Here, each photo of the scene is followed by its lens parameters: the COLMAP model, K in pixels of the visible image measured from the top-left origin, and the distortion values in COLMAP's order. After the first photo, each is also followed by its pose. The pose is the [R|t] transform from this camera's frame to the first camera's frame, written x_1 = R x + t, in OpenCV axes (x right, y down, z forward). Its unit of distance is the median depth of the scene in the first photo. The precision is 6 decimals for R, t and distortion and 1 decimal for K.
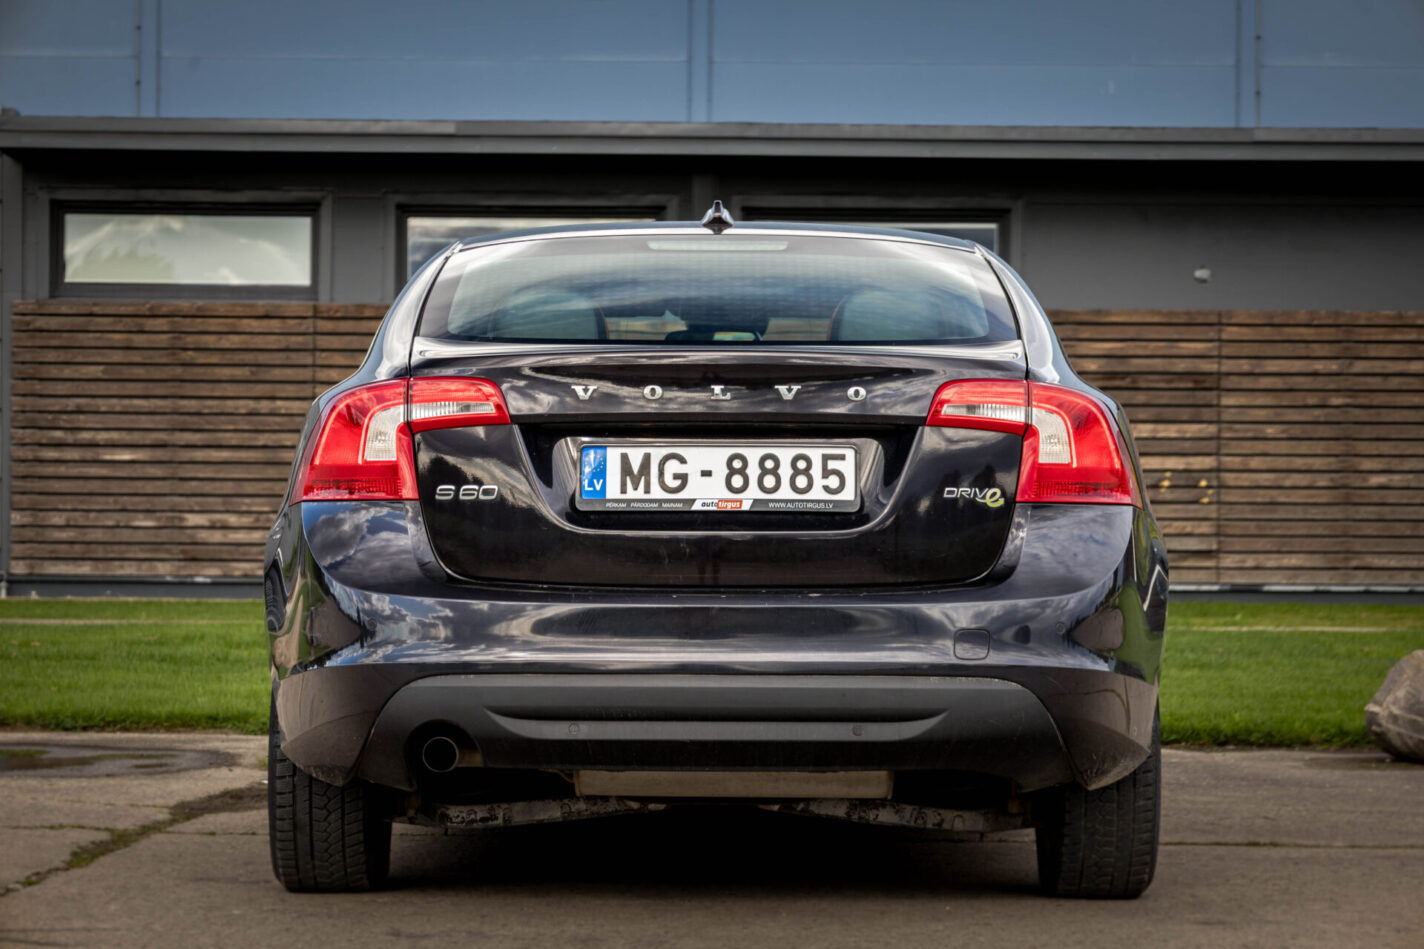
lens RADIAL K [[3992.7, 0, 717.0], [0, 3992.7, 463.1], [0, 0, 1]] dist [-0.510187, 0.000000]
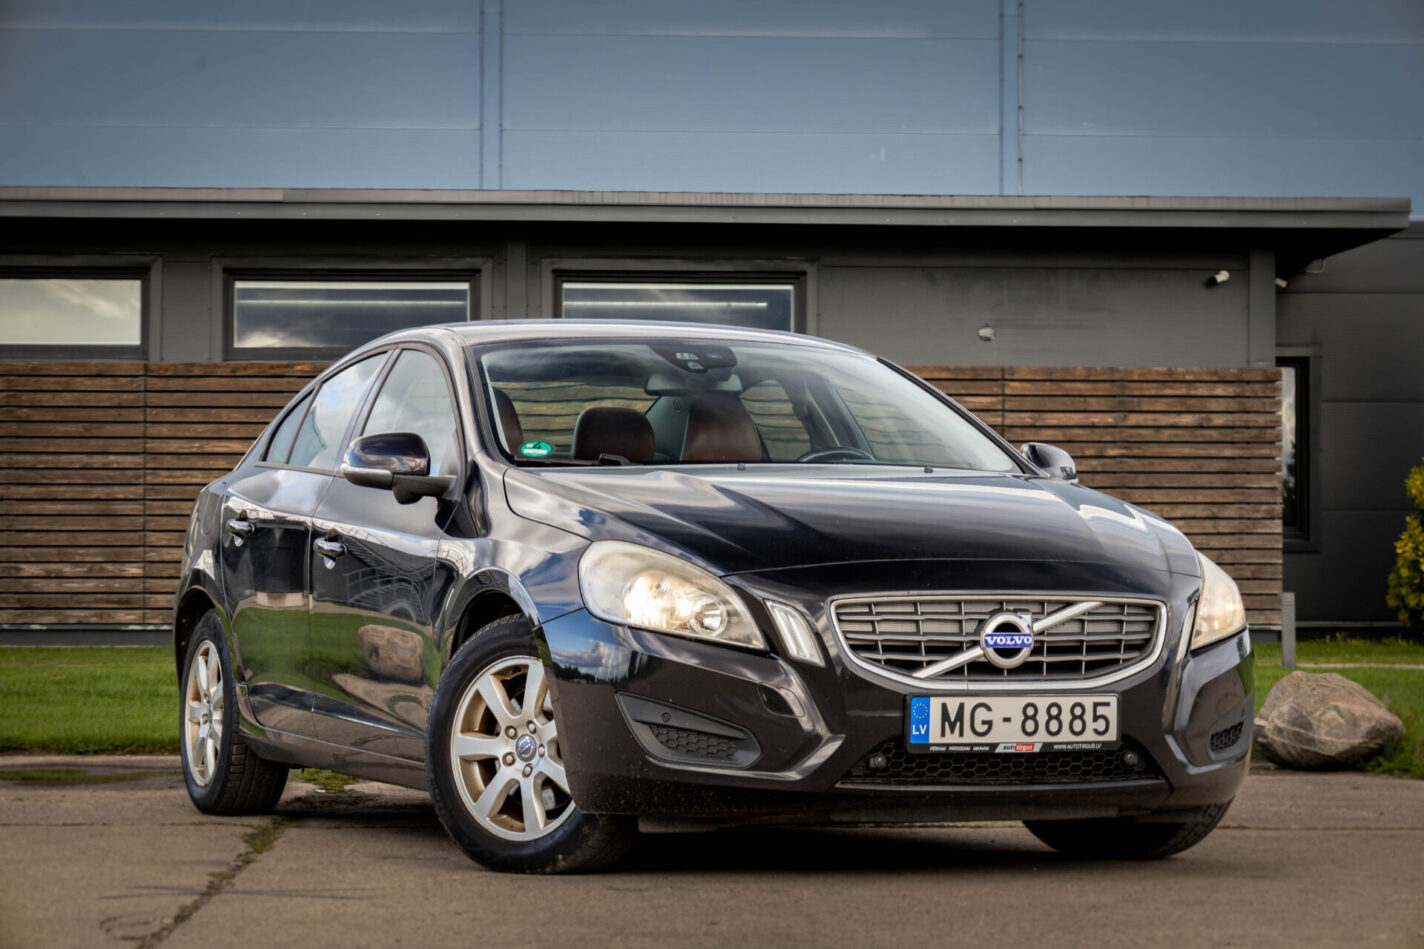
lens RADIAL K [[3992.7, 0, 716.5], [0, 3992.7, 550.2], [0, 0, 1]] dist [-0.510187, 0.000000]
pose [[0.996235, -0.004569, 0.086575, -0.085771], [0.003880, 0.999959, 0.008123, 0.003058], [-0.086609, -0.007756, 0.996212, -0.109397]]
